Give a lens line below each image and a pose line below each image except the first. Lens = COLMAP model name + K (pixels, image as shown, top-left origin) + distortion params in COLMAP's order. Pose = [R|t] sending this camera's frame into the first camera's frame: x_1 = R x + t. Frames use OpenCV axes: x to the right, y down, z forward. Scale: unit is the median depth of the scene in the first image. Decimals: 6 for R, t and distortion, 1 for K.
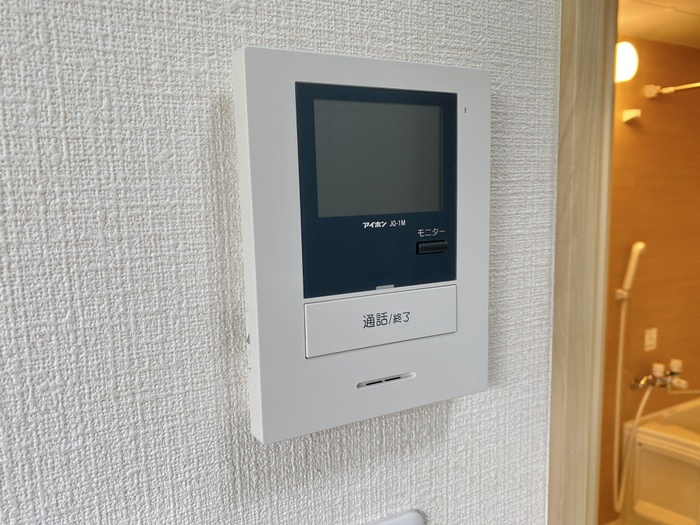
lens RADIAL K [[535.4, 0, 350.0], [0, 535.4, 262.5], [0, 0, 1]] dist [0.001667, -0.001174]
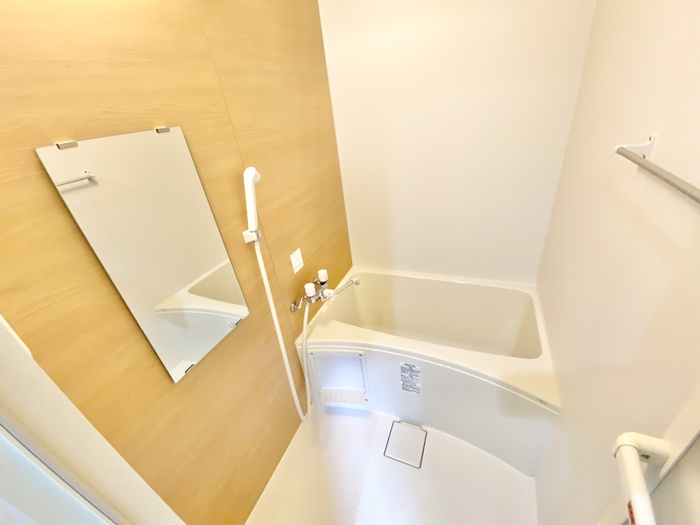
lens RADIAL K [[282.9, 0, 348.5], [0, 282.9, 261.8], [0, 0, 1]] dist [0.024732, -0.021480]
pose [[0.770556, -0.368968, 0.519717, 0.363375], [0.179354, 0.907978, 0.378692, -0.039472], [-0.611617, -0.198590, 0.765824, 0.540191]]
